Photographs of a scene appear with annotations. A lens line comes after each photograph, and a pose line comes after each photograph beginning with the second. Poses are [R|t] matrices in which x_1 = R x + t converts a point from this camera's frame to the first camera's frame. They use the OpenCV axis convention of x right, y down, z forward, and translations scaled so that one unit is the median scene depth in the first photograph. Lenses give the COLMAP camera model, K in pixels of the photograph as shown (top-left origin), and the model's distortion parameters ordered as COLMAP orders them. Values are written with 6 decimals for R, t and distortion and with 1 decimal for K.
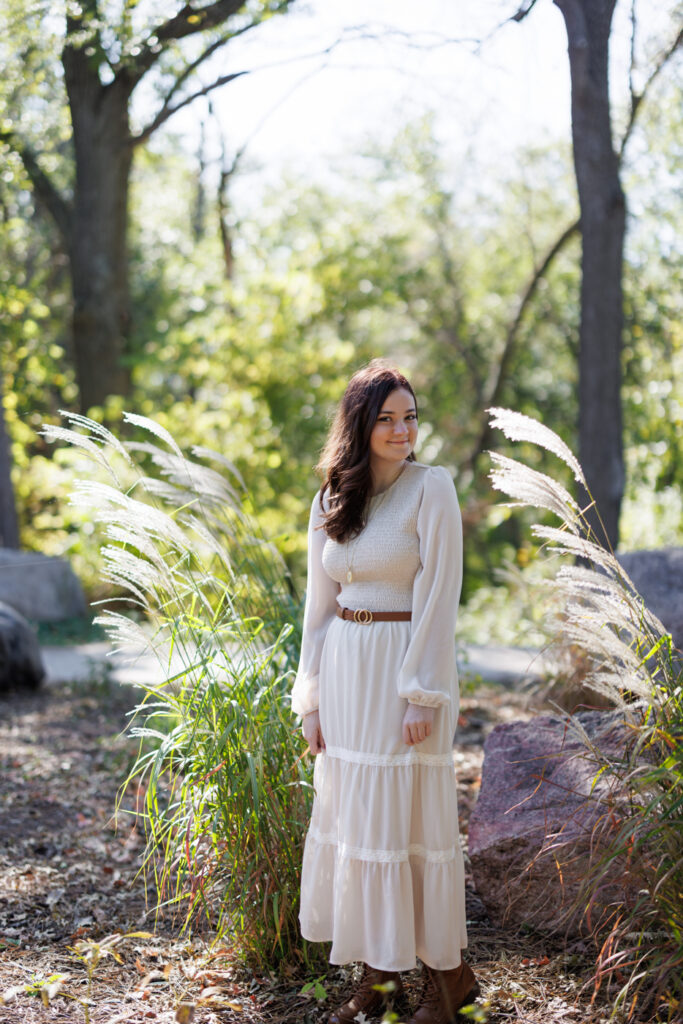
lens RADIAL K [[1569.3, 0, 306.3], [0, 1569.3, 507.5], [0, 0, 1]] dist [-0.155479, 0.698681]
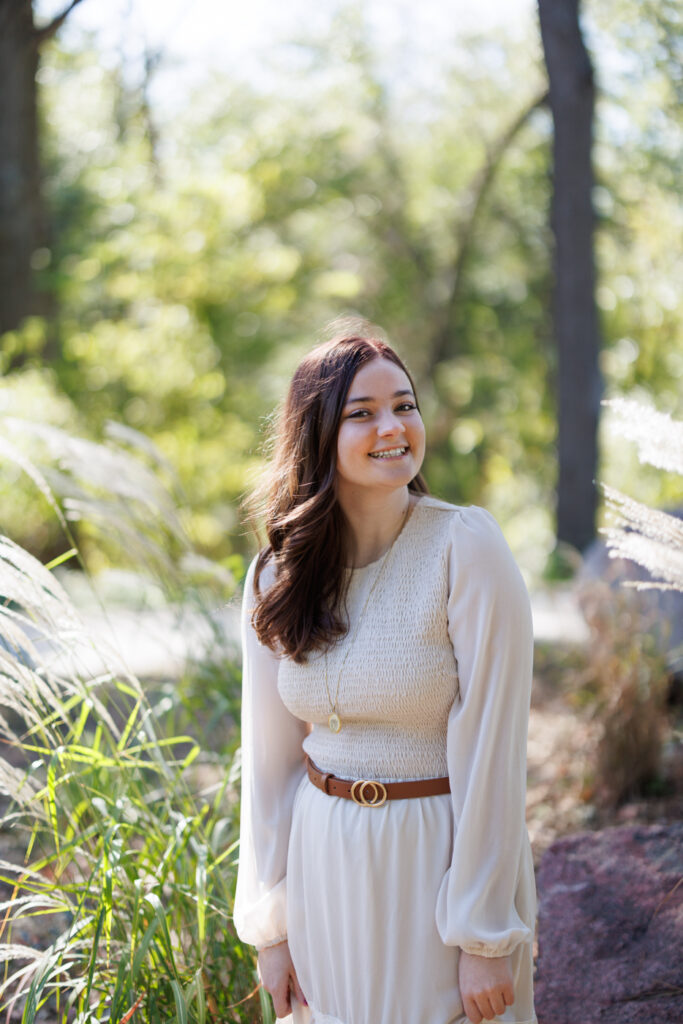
lens RADIAL K [[1439.9, 0, 341.5], [0, 1439.9, 512.0], [0, 0, 1]] dist [-0.125632, 0.481228]
pose [[0.996931, -0.052774, 0.057825, 0.001429], [0.047892, 0.995416, 0.082787, -0.021229], [-0.061929, -0.079764, 0.994888, 0.151987]]
